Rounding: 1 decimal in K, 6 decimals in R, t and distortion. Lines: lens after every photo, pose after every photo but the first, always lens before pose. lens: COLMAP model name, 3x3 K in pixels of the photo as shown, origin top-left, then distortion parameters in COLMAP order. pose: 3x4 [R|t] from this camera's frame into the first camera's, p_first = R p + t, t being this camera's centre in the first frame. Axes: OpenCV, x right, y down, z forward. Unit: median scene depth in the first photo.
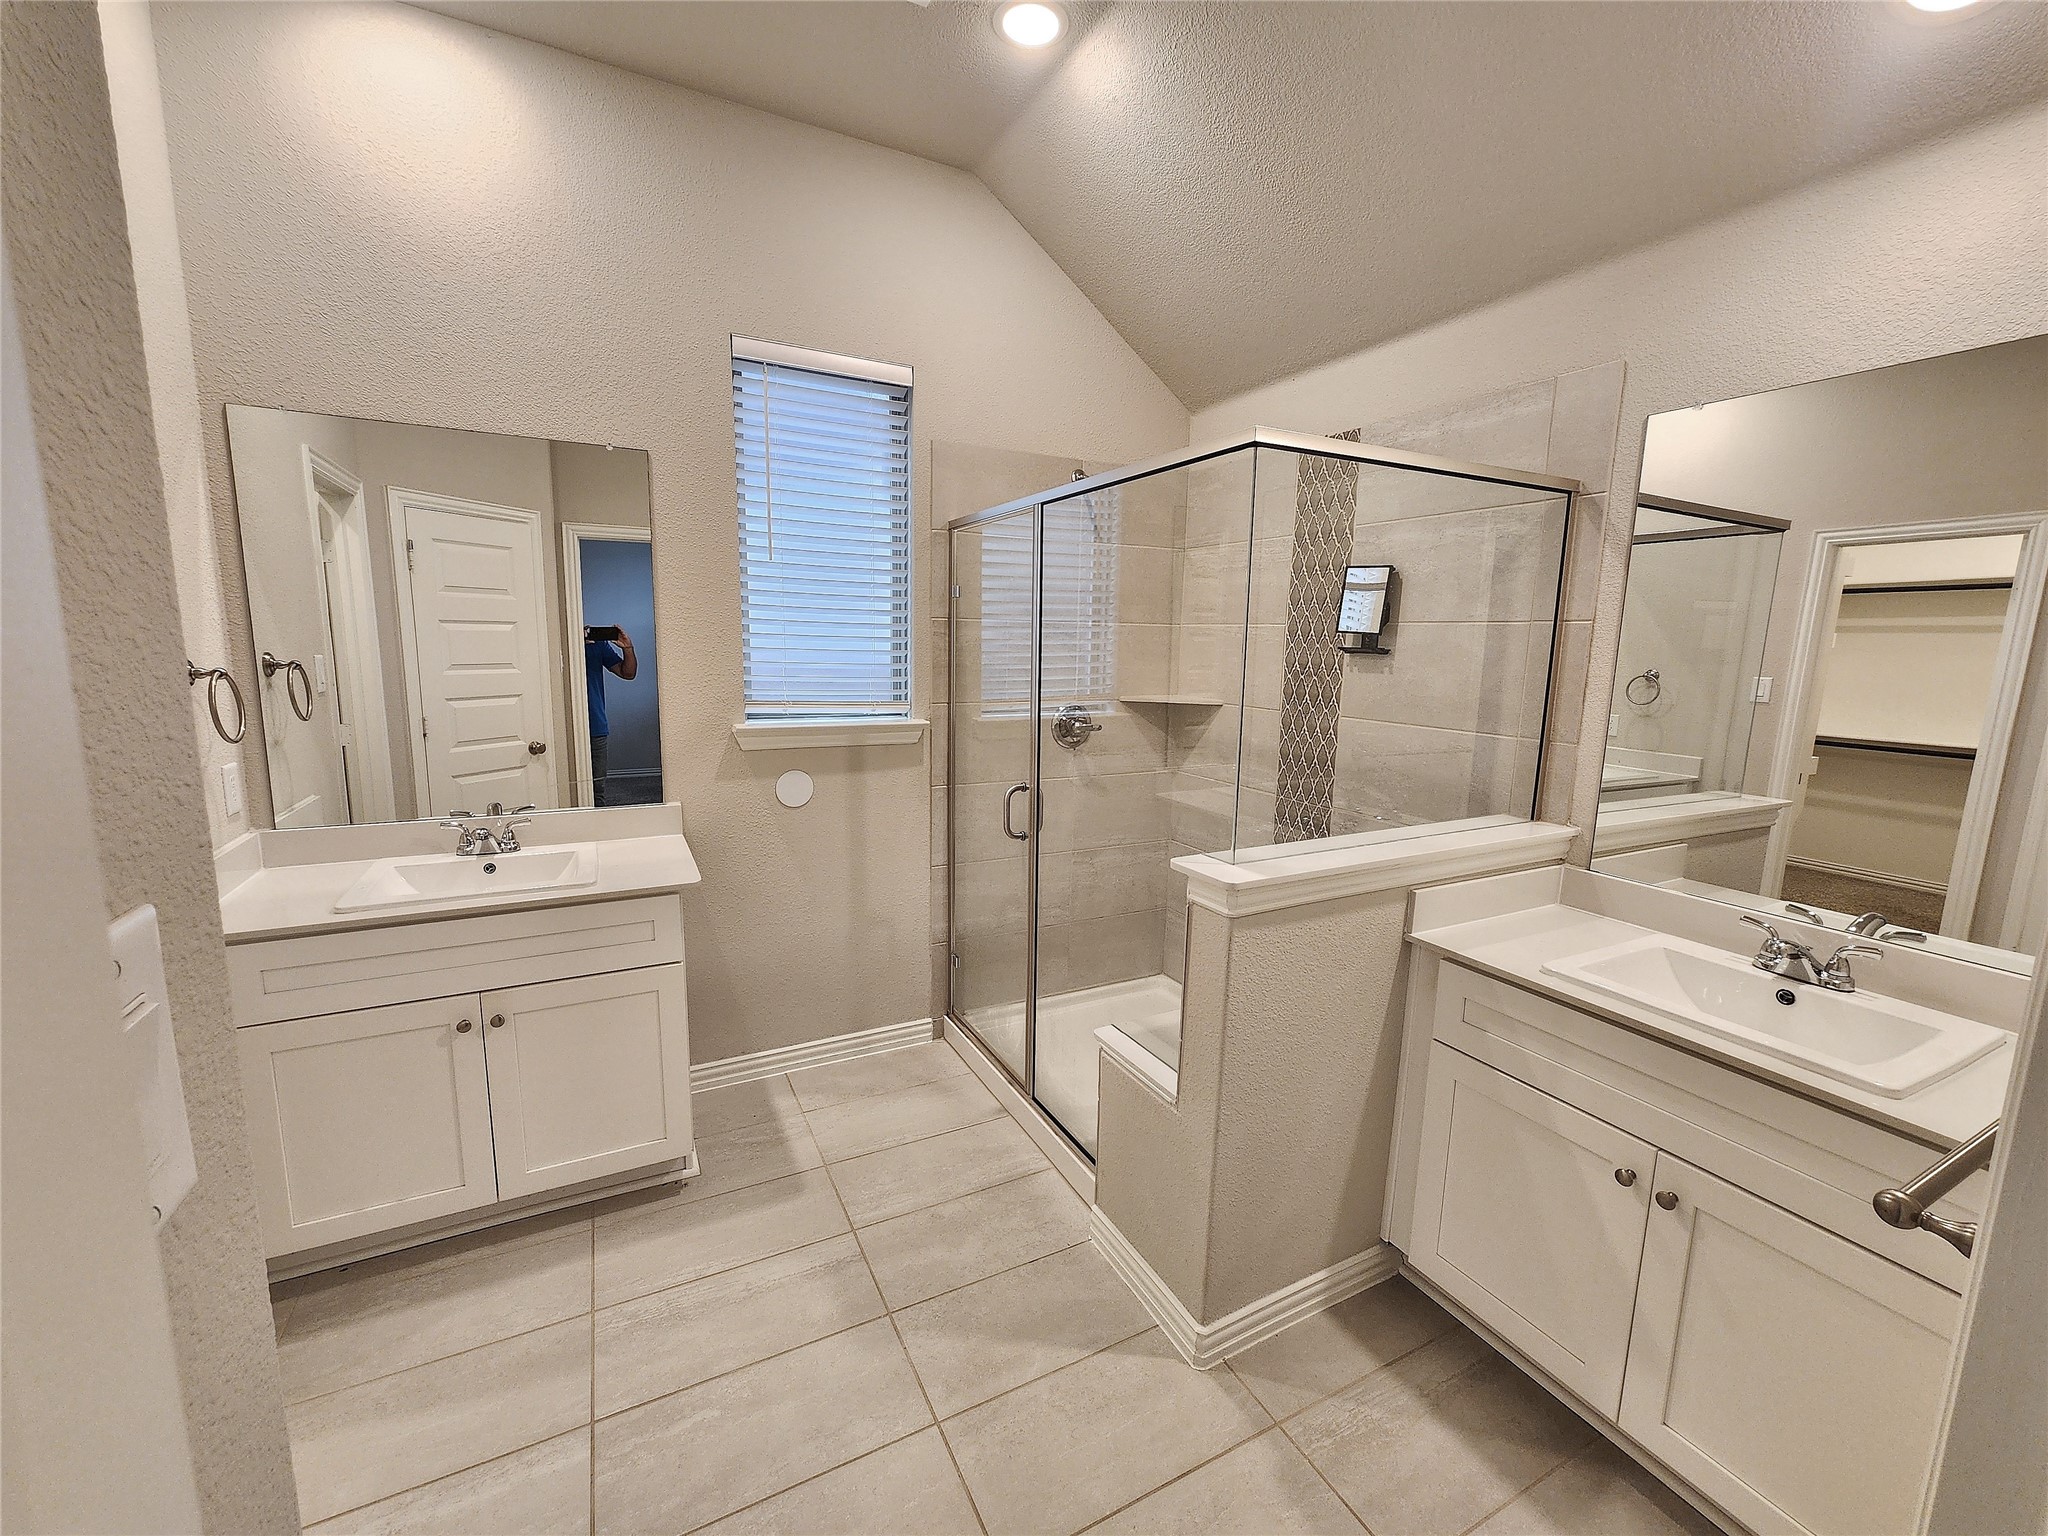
lens RADIAL K [[834.9, 0, 1033.7], [0, 834.9, 774.8], [0, 0, 1]] dist [-0.002727, 0.000978]
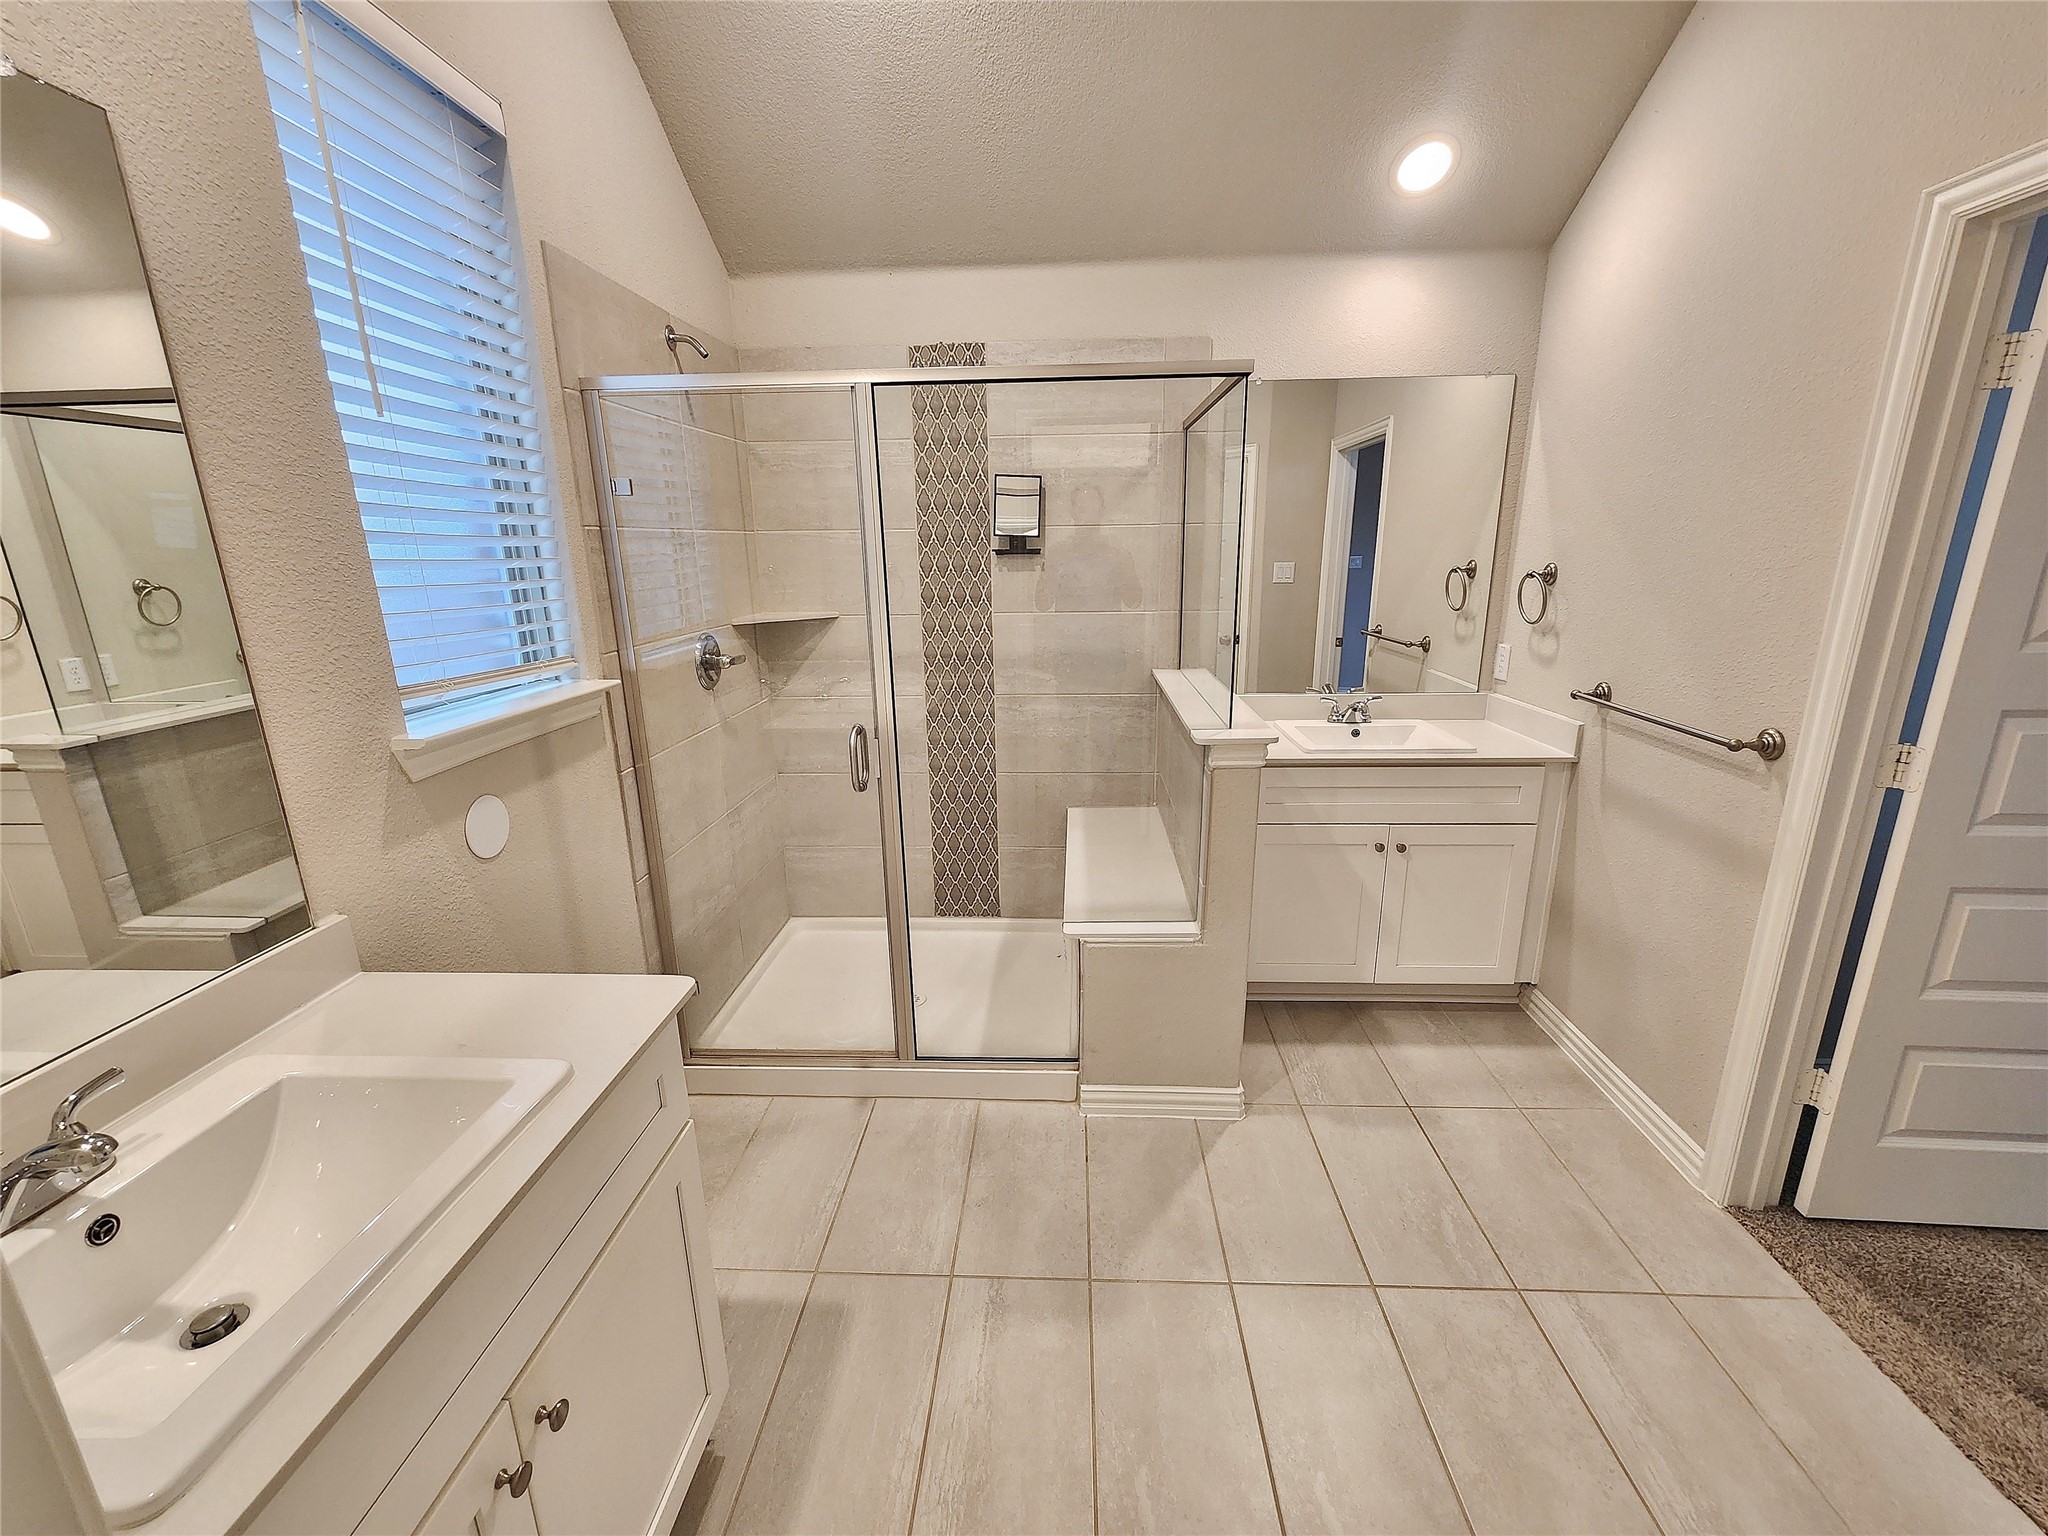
lens RADIAL K [[838.9, 0, 1033.8], [0, 838.9, 771.8], [0, 0, 1]] dist [-0.001595, 0.000604]
pose [[0.501410, -0.253253, 0.827315, -0.615212], [0.162260, 0.966761, 0.197598, -0.080622], [-0.849859, 0.035162, 0.525837, 0.386758]]
